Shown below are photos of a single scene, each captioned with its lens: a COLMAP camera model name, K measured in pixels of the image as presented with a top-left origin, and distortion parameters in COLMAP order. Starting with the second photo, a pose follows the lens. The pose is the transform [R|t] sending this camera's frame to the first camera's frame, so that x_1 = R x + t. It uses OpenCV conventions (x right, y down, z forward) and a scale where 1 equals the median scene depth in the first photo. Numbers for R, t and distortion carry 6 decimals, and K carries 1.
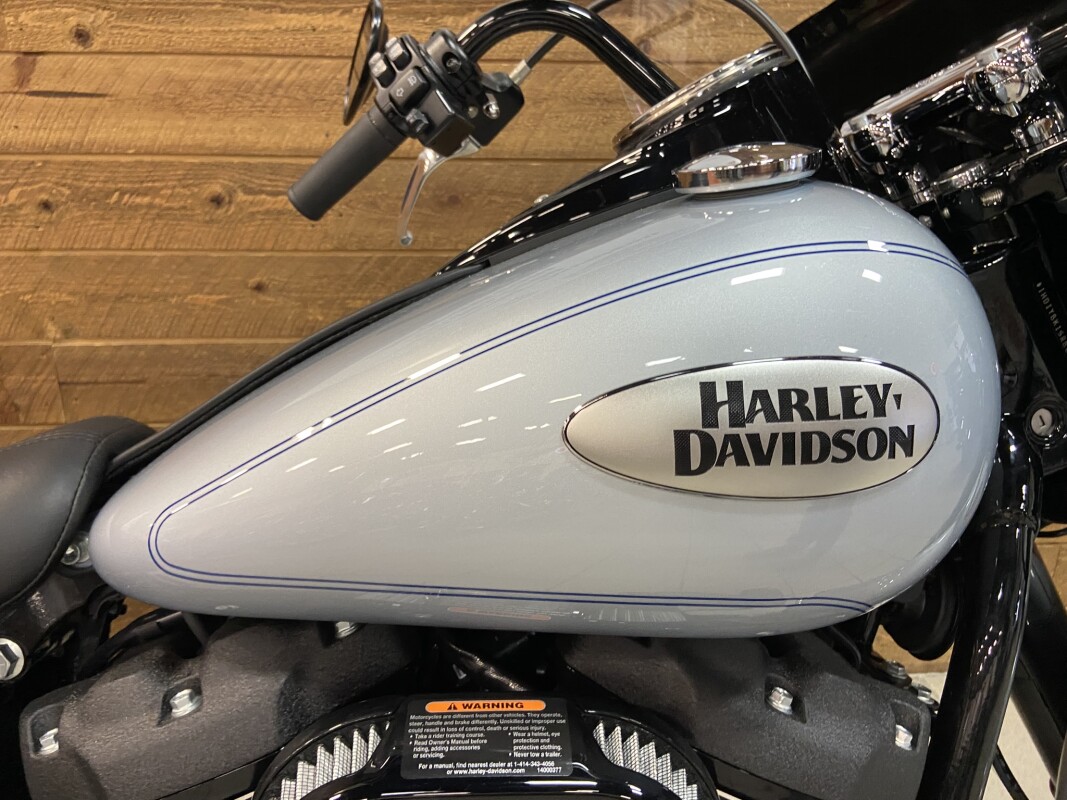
lens RADIAL K [[792.8, 0, 536.8], [0, 792.8, 385.2], [0, 0, 1]] dist [0.085028, -0.108159]
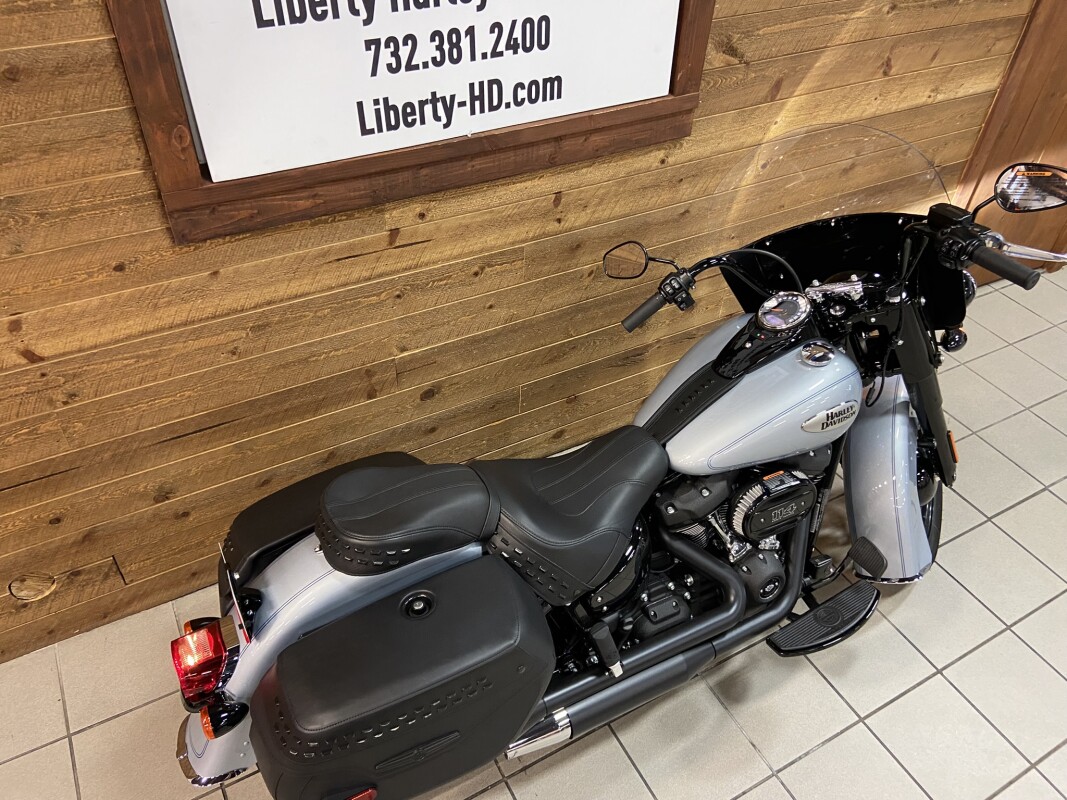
lens RADIAL K [[792.8, 0, 523.8], [0, 792.8, 397.7], [0, 0, 1]] dist [0.085028, -0.108159]
pose [[0.912670, -0.252818, 0.321119, -1.009103], [0.102203, 0.901930, 0.419614, -0.773378], [-0.395713, -0.350150, 0.849003, -0.819166]]
